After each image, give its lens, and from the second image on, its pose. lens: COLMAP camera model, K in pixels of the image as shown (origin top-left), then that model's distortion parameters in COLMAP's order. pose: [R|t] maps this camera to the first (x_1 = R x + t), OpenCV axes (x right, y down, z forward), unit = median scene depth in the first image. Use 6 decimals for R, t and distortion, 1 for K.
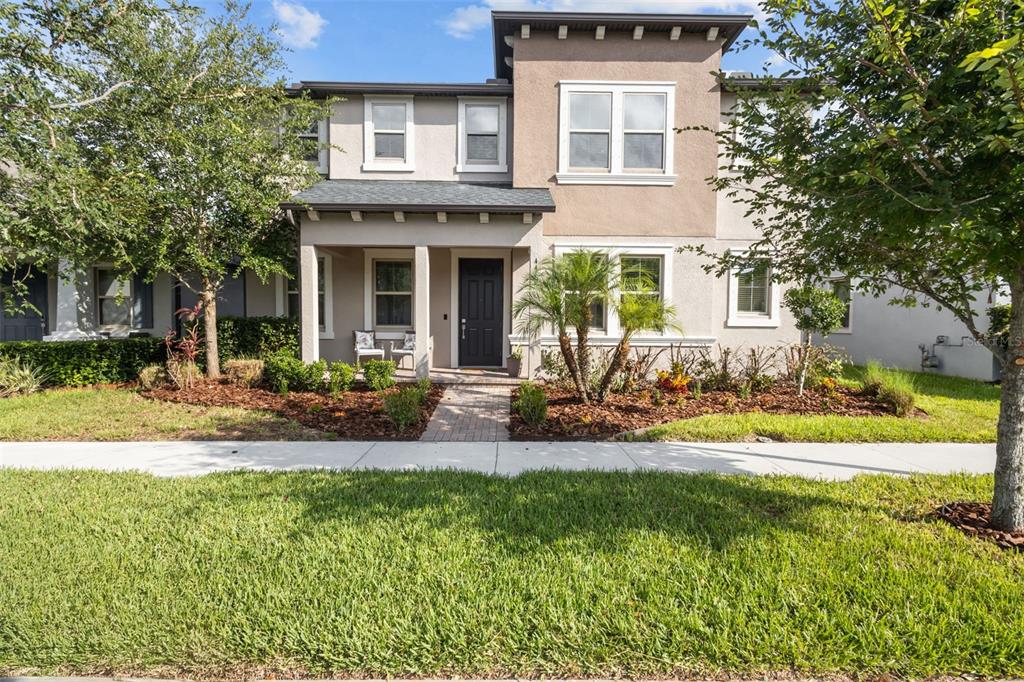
lens RADIAL K [[481.0, 0, 508.6], [0, 481.0, 338.4], [0, 0, 1]] dist [0.001506, 0.000168]
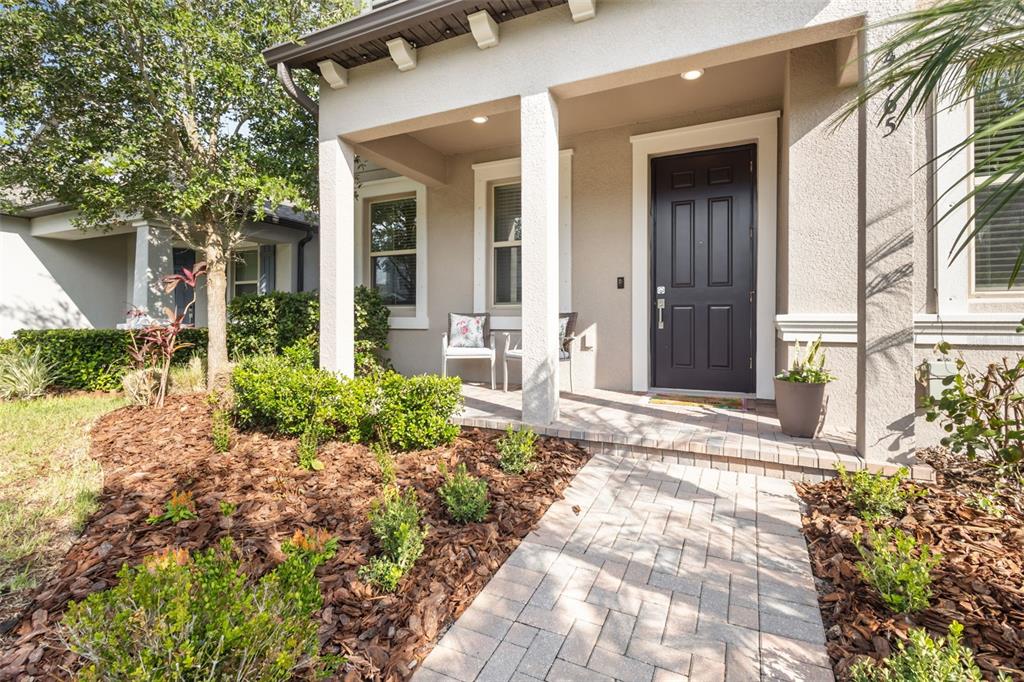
lens RADIAL K [[470.1, 0, 513.1], [0, 470.1, 326.2], [0, 0, 1]] dist [0.000648, 0.000015]
pose [[0.895857, -0.003327, -0.444329, -0.022135], [-0.009805, 0.999580, -0.027254, 0.013592], [0.444234, 0.028772, 0.895449, 0.598730]]
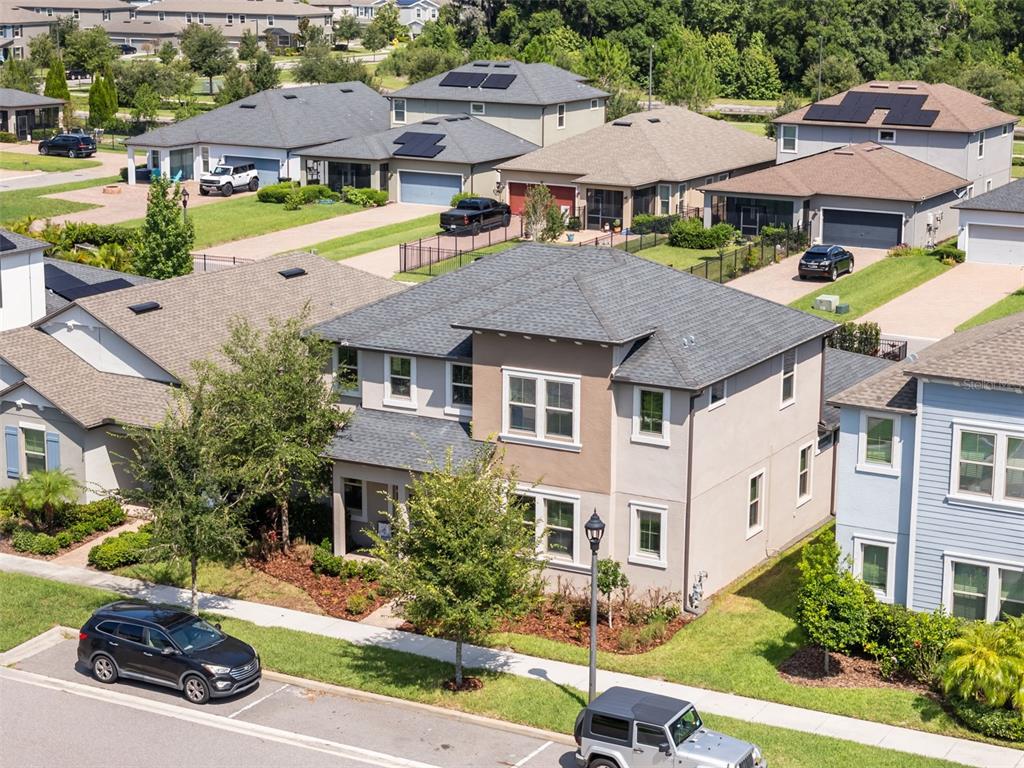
lens RADIAL K [[2066.9, 0, 512.0], [0, 2066.9, 384.0], [0, 0, 1]] dist [-0.013531, -0.185014]
pose [[0.869050, 0.101155, -0.484273, 2.847142], [-0.019885, 0.985225, 0.170109, -1.436879], [0.494325, -0.138203, 0.858221, -3.814912]]
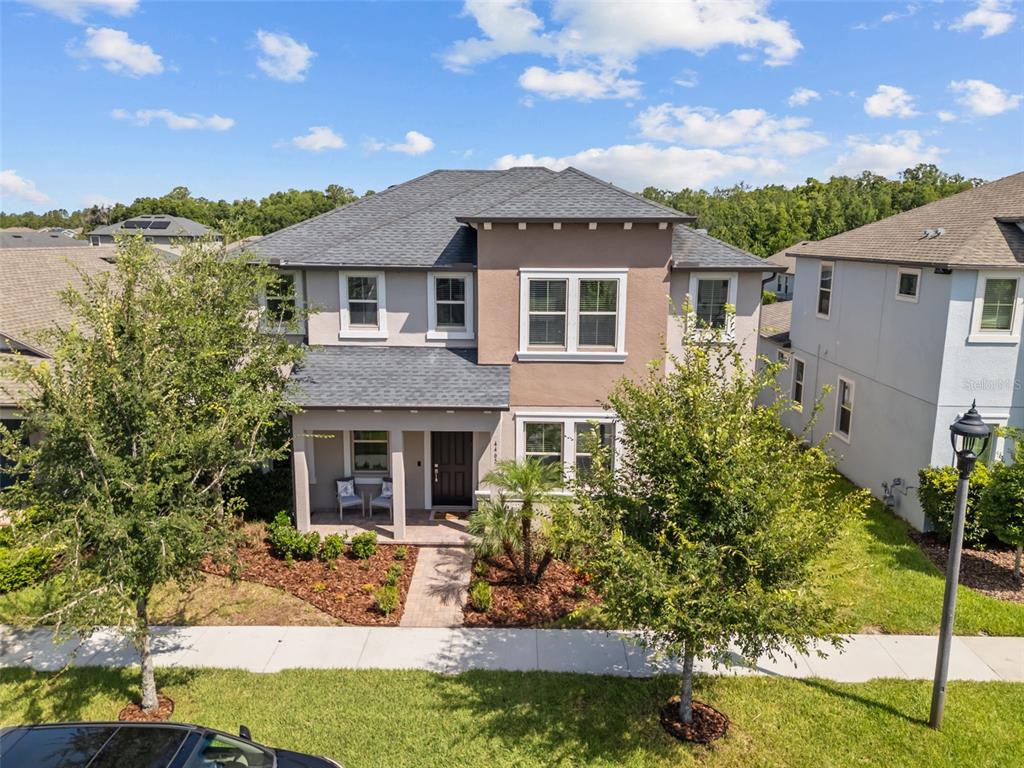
lens RADIAL K [[751.3, 0, 506.9], [0, 751.3, 387.5], [0, 0, 1]] dist [0.073564, -0.072978]
pose [[0.999690, 0.001101, -0.024885, 0.118597], [0.002702, 0.988335, 0.152269, -0.522970], [0.024762, -0.152289, 0.988026, -0.702651]]
